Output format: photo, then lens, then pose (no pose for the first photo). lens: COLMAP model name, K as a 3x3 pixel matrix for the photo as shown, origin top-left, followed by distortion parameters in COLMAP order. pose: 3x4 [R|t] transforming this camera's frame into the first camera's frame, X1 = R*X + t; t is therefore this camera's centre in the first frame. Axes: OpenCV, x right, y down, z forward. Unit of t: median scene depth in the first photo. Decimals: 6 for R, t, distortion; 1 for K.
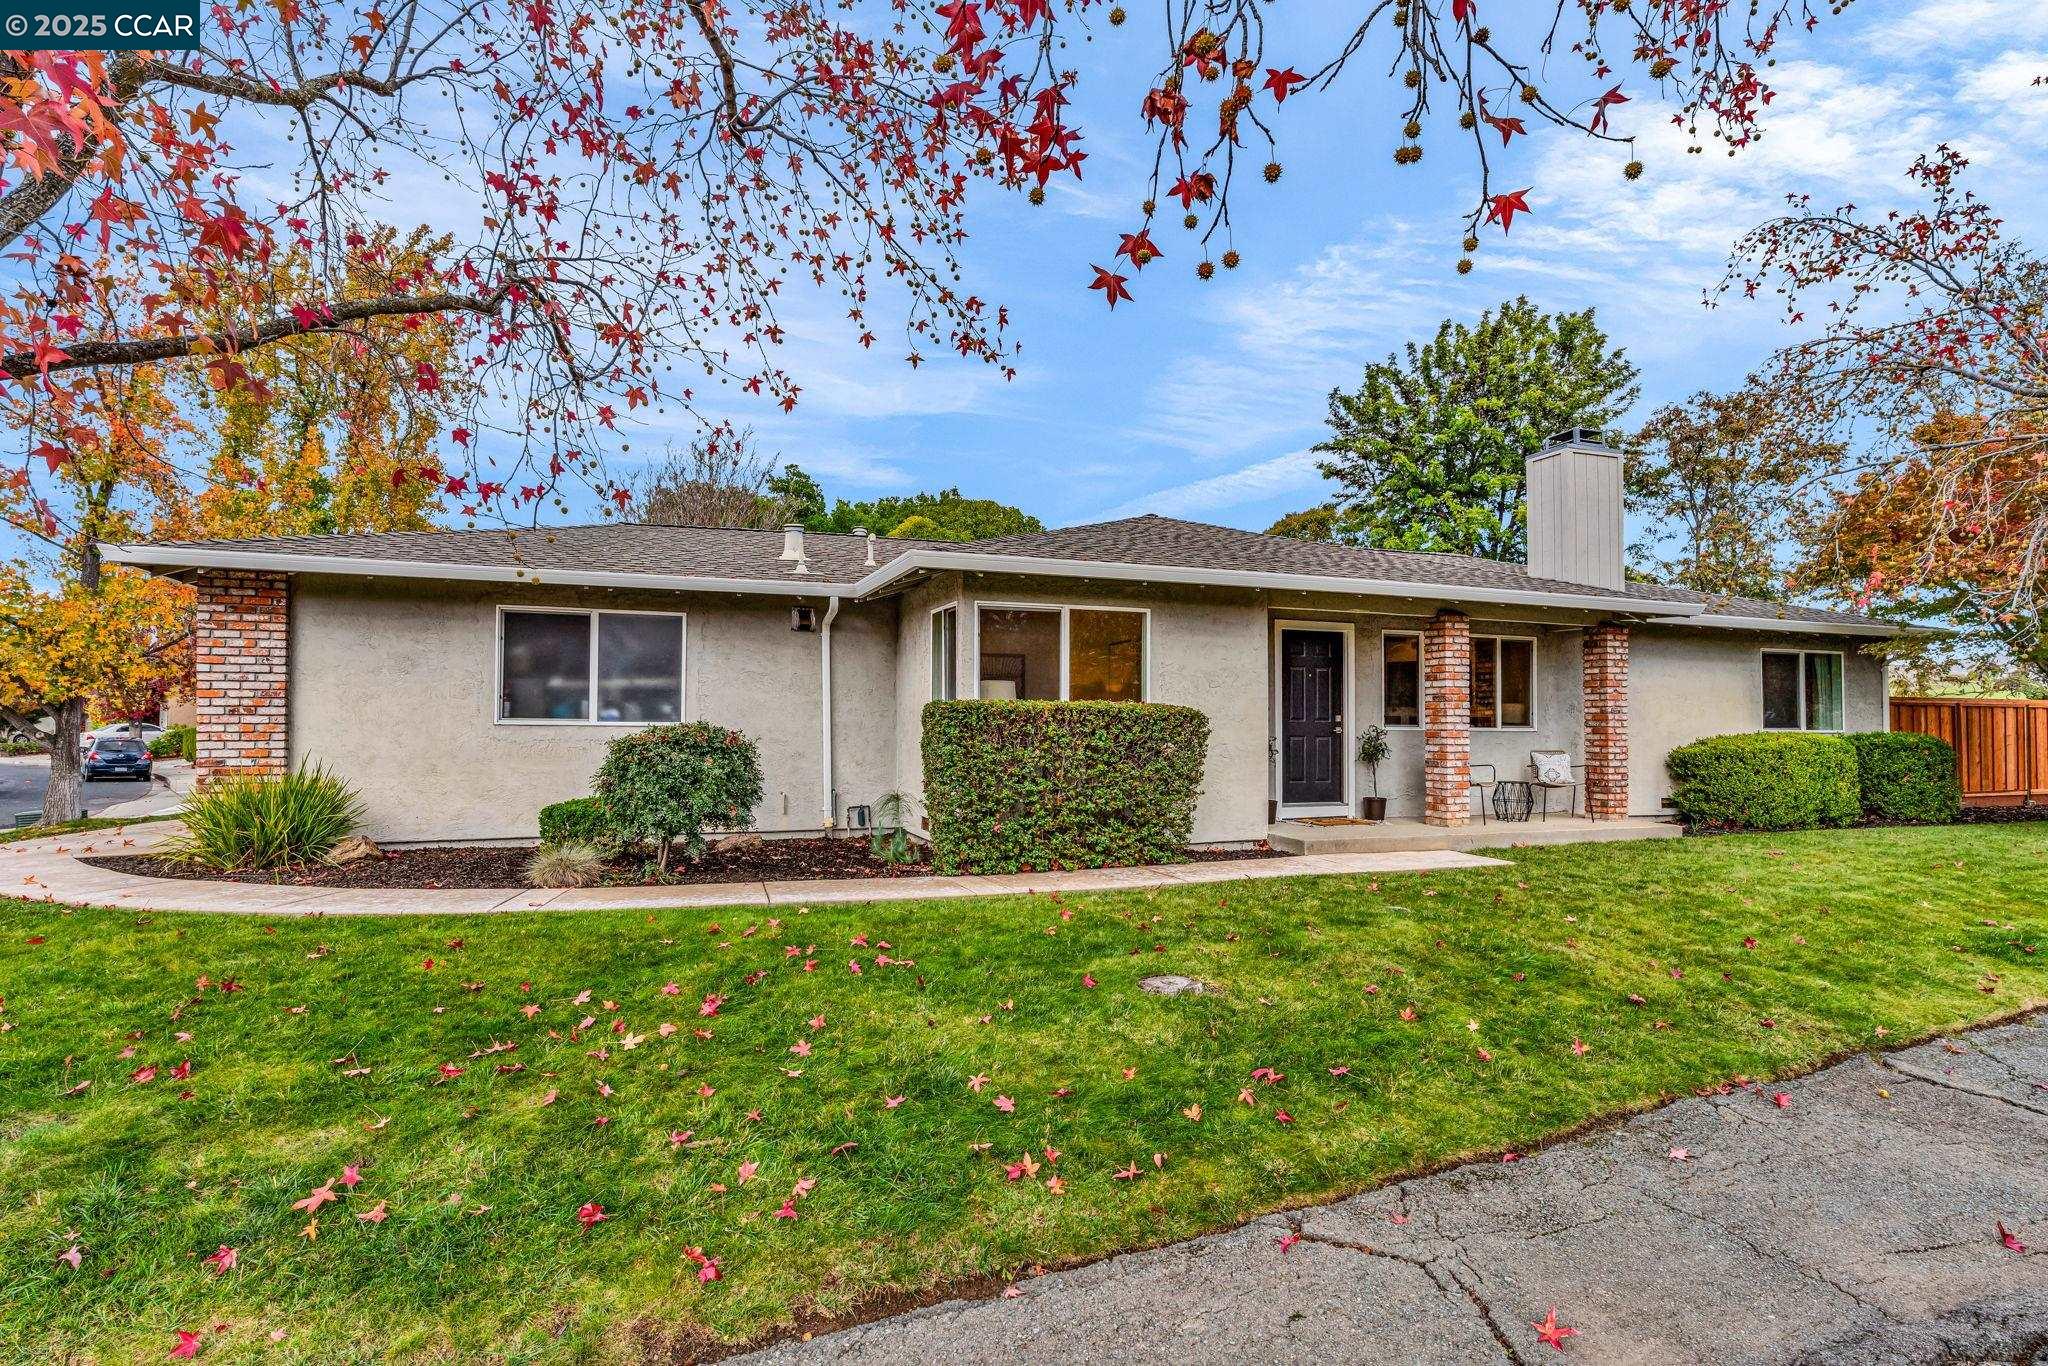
lens RADIAL K [[981.8, 0, 1020.4], [0, 981.8, 674.5], [0, 0, 1]] dist [0.003619, 0.000272]
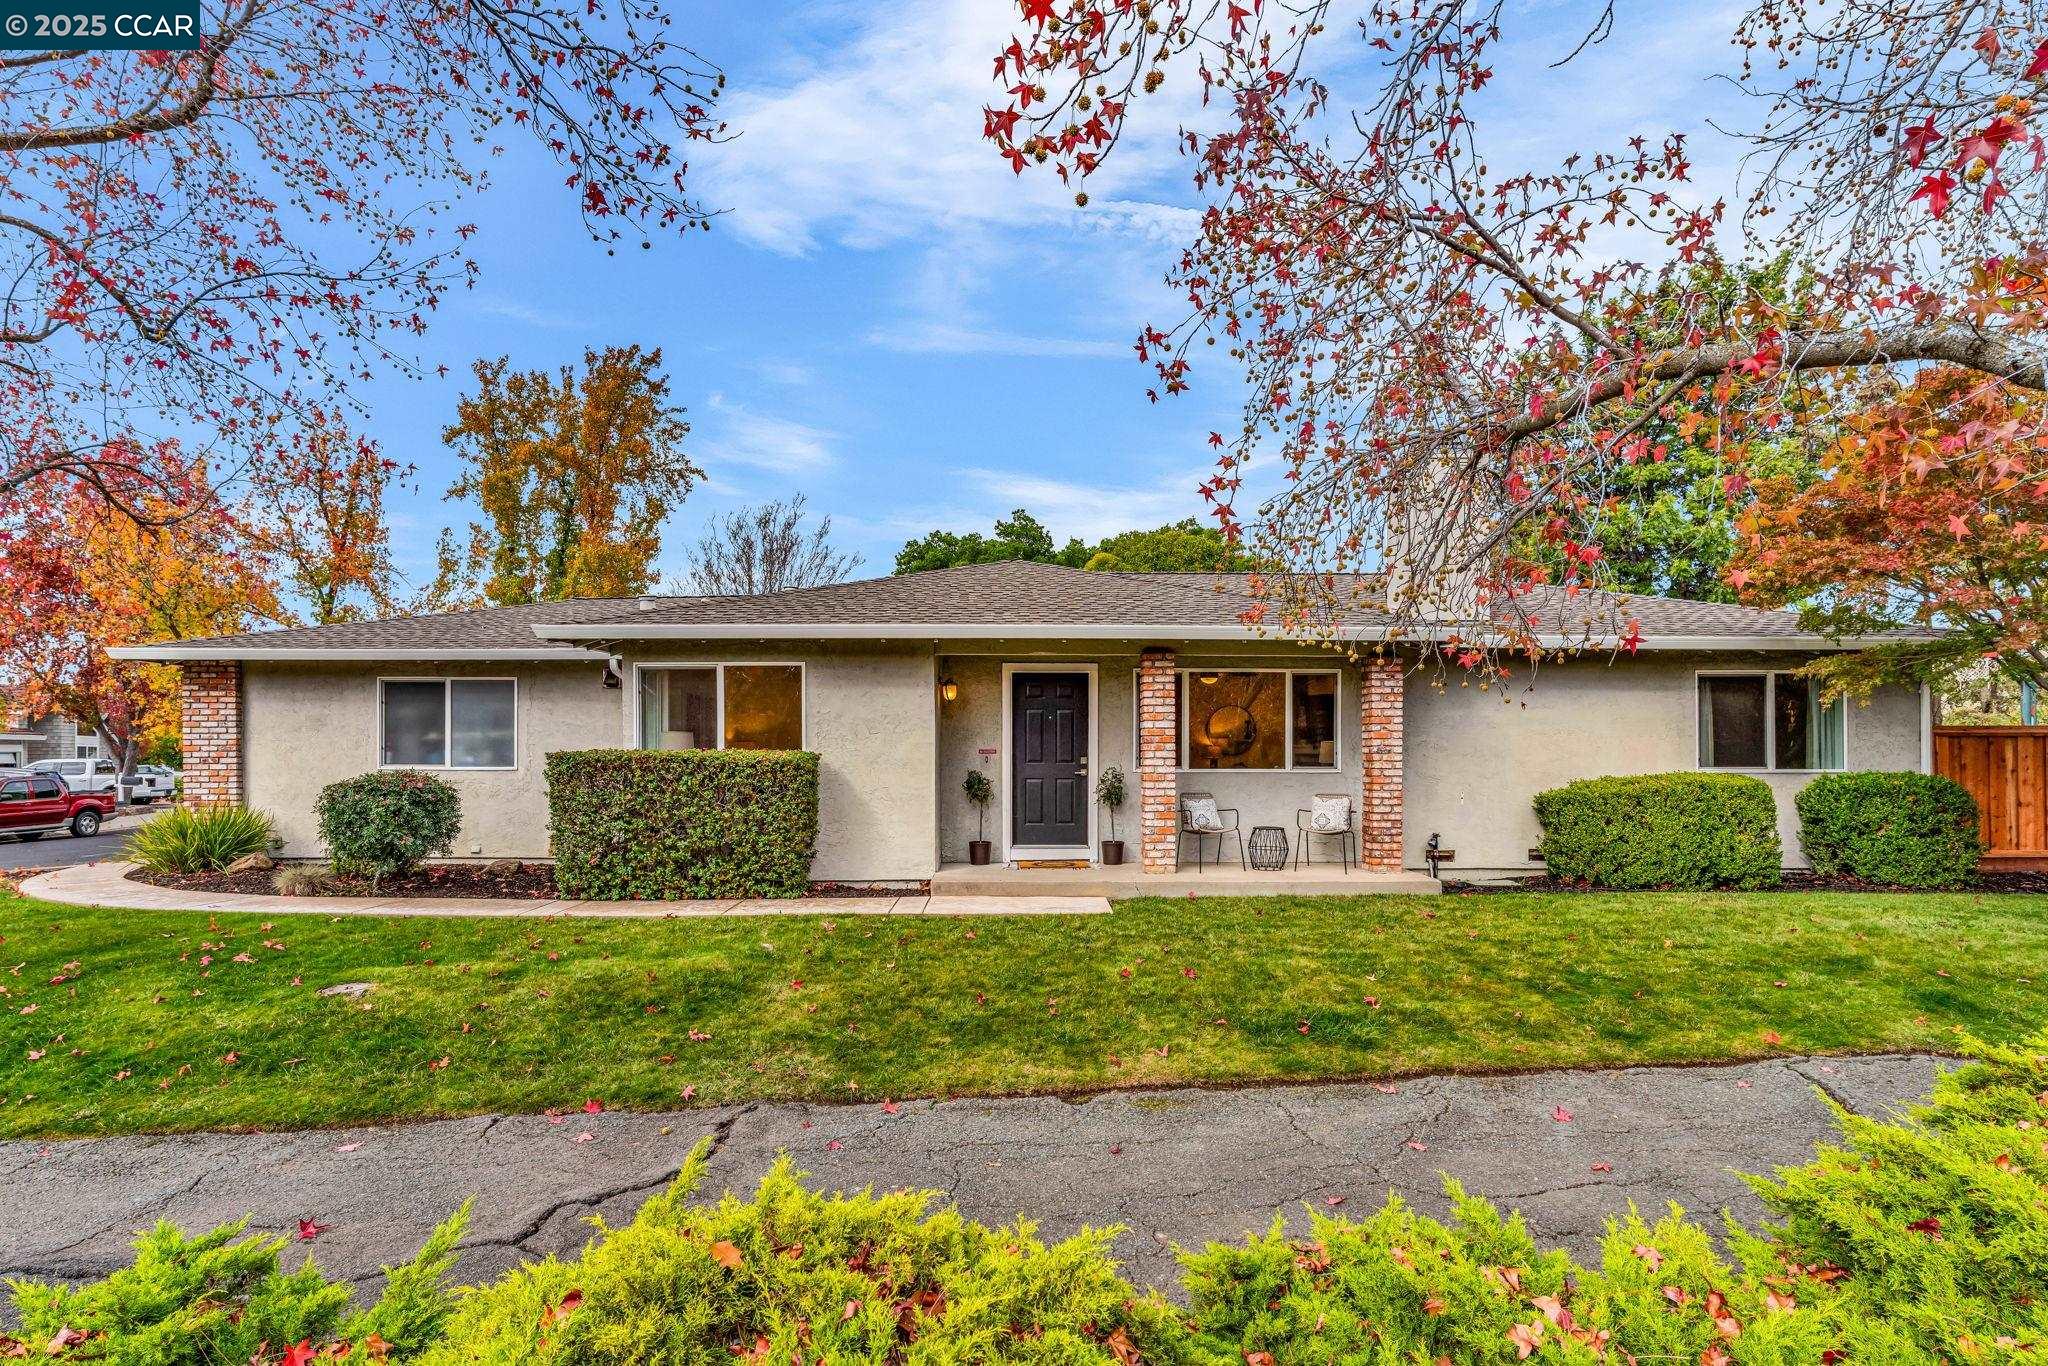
lens RADIAL K [[981.8, 0, 1012.1], [0, 981.8, 700.7], [0, 0, 1]] dist [0.003619, 0.000272]
pose [[0.945704, -0.023265, -0.324194, 0.621488], [0.022108, 0.999729, -0.007253, -0.010679], [0.324275, -0.000308, 0.945963, 0.041465]]
